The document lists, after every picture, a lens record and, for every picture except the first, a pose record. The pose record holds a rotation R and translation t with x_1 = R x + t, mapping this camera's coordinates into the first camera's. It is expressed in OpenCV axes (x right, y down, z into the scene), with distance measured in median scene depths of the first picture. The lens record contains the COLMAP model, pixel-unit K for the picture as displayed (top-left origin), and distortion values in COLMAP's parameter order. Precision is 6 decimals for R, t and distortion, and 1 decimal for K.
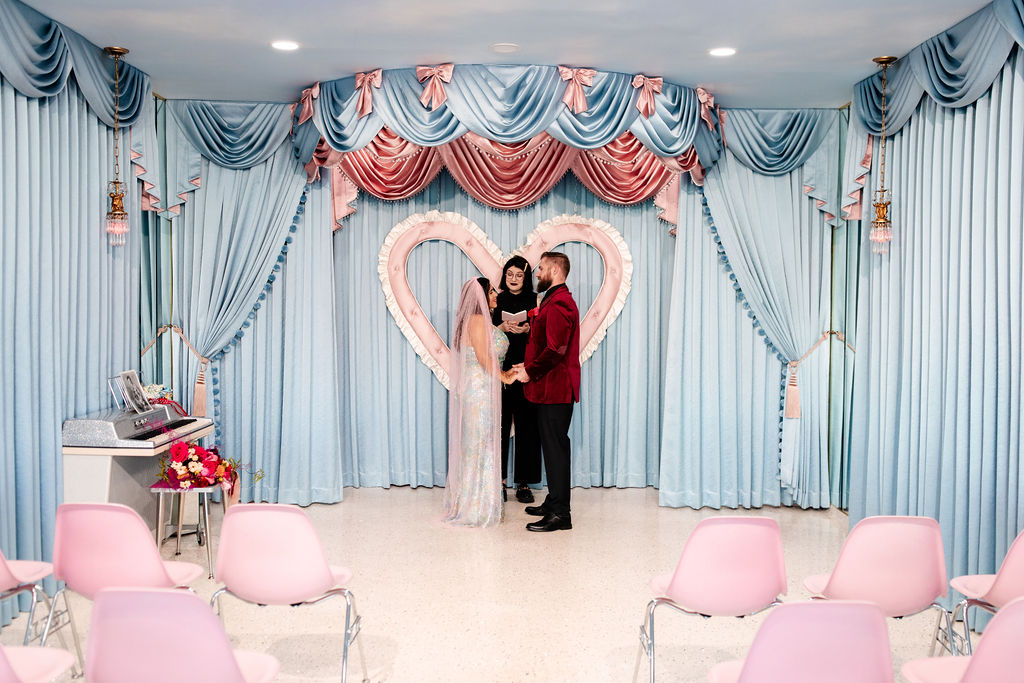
lens RADIAL K [[1026.4, 0, 530.4], [0, 1026.4, 324.6], [0, 0, 1]] dist [0.009114, 0.000000]
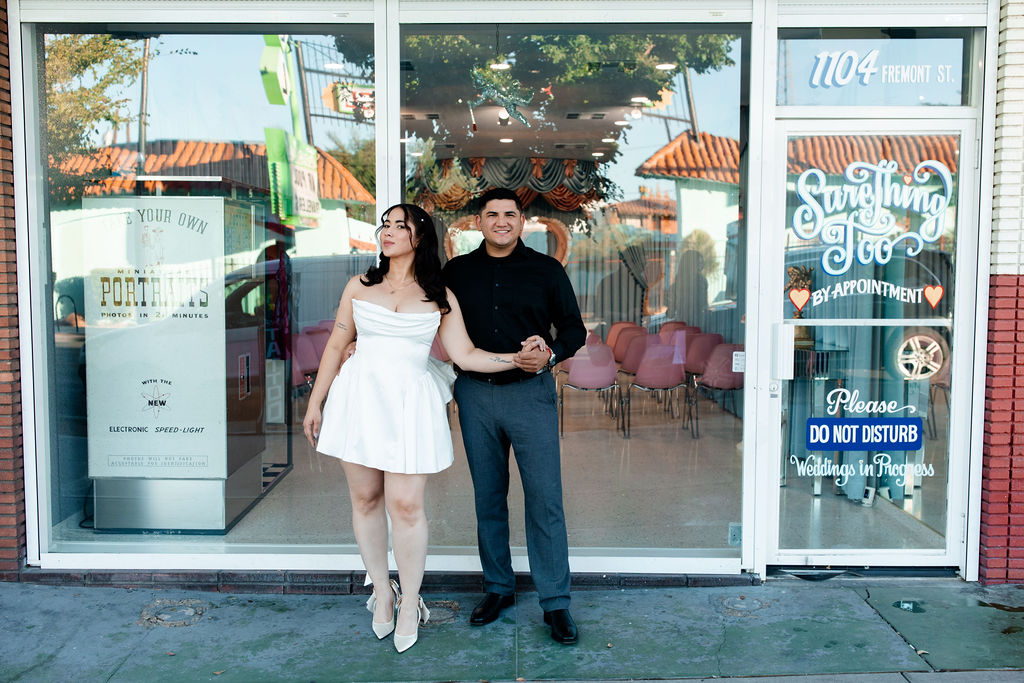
lens RADIAL K [[1026.4, 0, 511.5], [0, 1026.4, 342.4], [0, 0, 1]] dist [0.009114, 0.000000]
pose [[0.999852, -0.008690, -0.014831, 0.013189], [0.009377, 0.998857, 0.046873, 0.046355], [0.014407, -0.047005, 0.998791, -1.098121]]
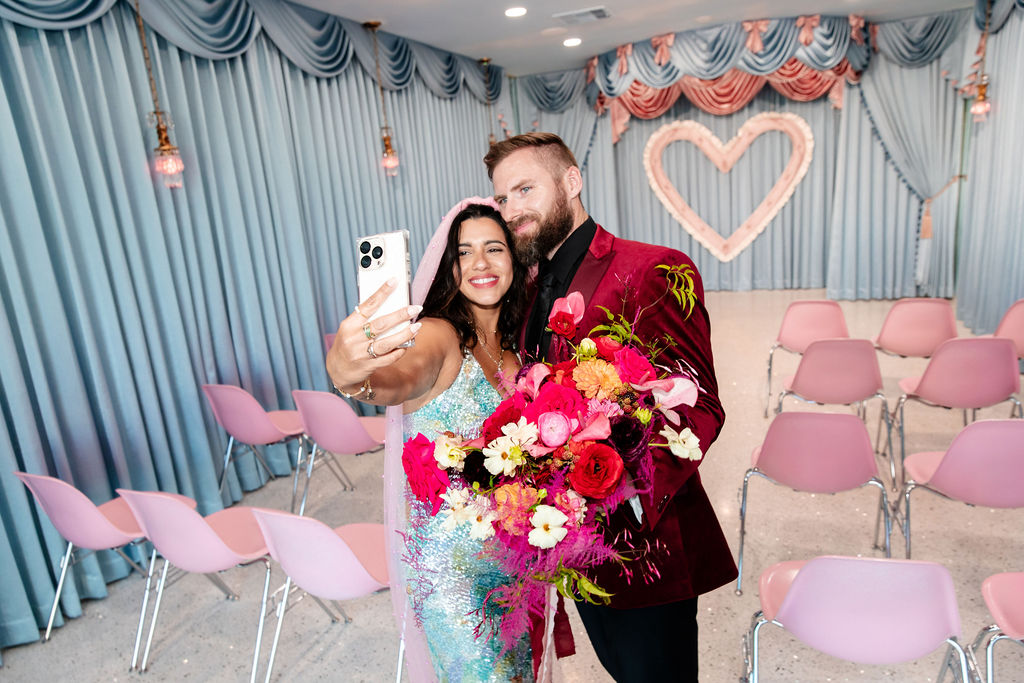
lens RADIAL K [[665.6, 0, 508.0], [0, 665.6, 340.7], [0, 0, 1]] dist [0.004733, 0.004404]
pose [[0.921171, 0.000035, -0.389157, 0.076717], [0.086929, 0.974714, 0.205856, -0.015787], [0.379324, -0.223458, 0.897875, -0.127957]]
